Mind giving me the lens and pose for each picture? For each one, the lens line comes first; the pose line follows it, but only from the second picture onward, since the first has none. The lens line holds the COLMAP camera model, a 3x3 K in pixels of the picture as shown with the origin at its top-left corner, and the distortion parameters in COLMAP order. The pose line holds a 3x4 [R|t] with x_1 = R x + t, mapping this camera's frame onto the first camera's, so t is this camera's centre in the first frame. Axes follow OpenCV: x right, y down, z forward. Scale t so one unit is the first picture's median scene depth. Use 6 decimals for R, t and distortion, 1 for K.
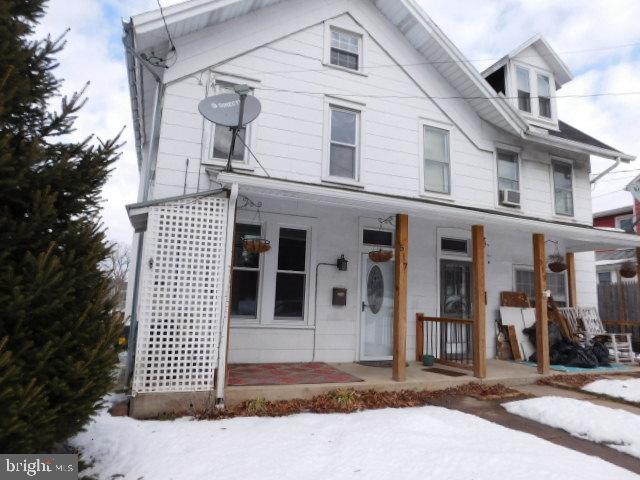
lens RADIAL K [[424.3, 0, 320.6], [0, 424.3, 239.5], [0, 0, 1]] dist [-0.045779, 0.027745]
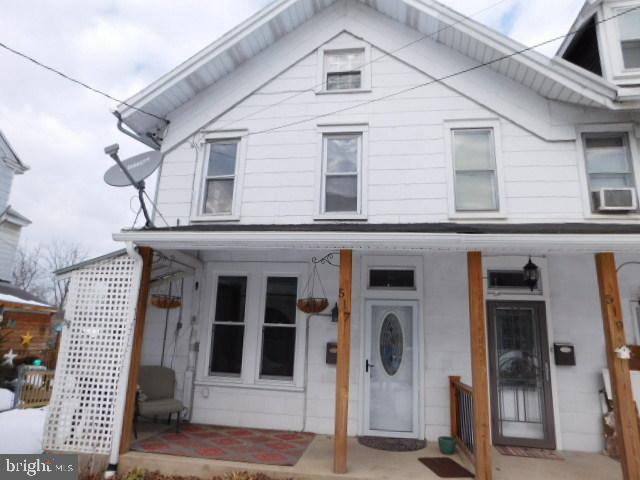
lens RADIAL K [[424.3, 0, 317.9], [0, 424.3, 240.6], [0, 0, 1]] dist [-0.045779, 0.027745]
pose [[0.858346, -0.121224, -0.498544, 0.440220], [0.070043, 0.990276, -0.120198, 0.012045], [0.508267, 0.068252, 0.858490, 0.242480]]
